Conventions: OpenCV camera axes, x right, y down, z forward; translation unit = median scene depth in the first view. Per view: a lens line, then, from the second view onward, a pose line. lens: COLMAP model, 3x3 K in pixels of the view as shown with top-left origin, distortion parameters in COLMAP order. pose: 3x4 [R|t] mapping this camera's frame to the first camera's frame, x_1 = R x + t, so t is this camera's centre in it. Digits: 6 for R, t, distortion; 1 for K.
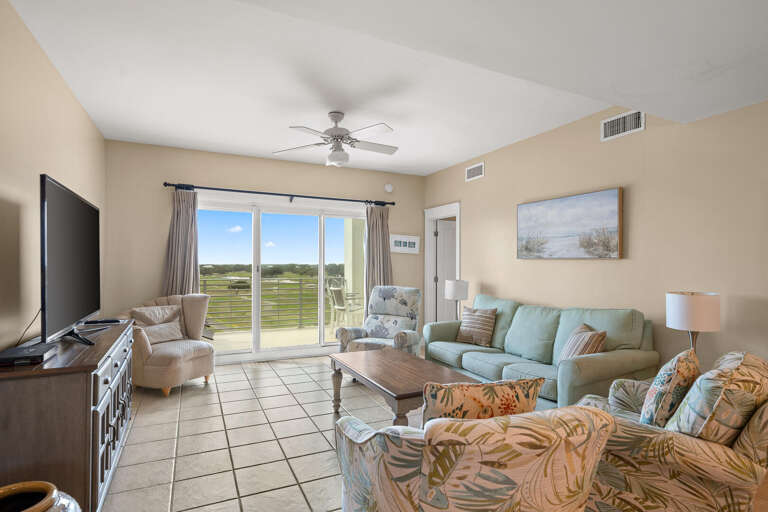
lens RADIAL K [[407.9, 0, 384.8], [0, 407.9, 267.1], [0, 0, 1]] dist [0.000319, -0.000016]
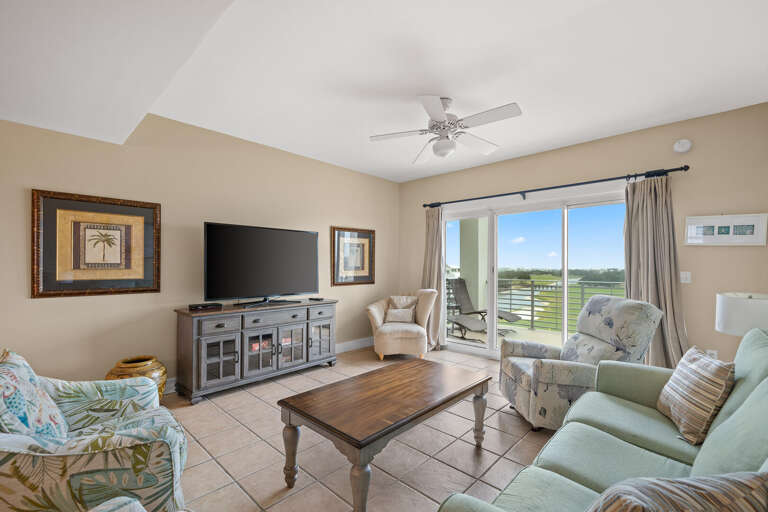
lens RADIAL K [[331.7, 0, 383.9], [0, 331.7, 266.5], [0, 0, 1]] dist [0.000237, -0.000047]
pose [[0.358945, -0.001806, -0.933357, 0.406839], [-0.004694, 0.999982, -0.003740, 0.000826], [0.933347, 0.005724, 0.358930, 0.465003]]
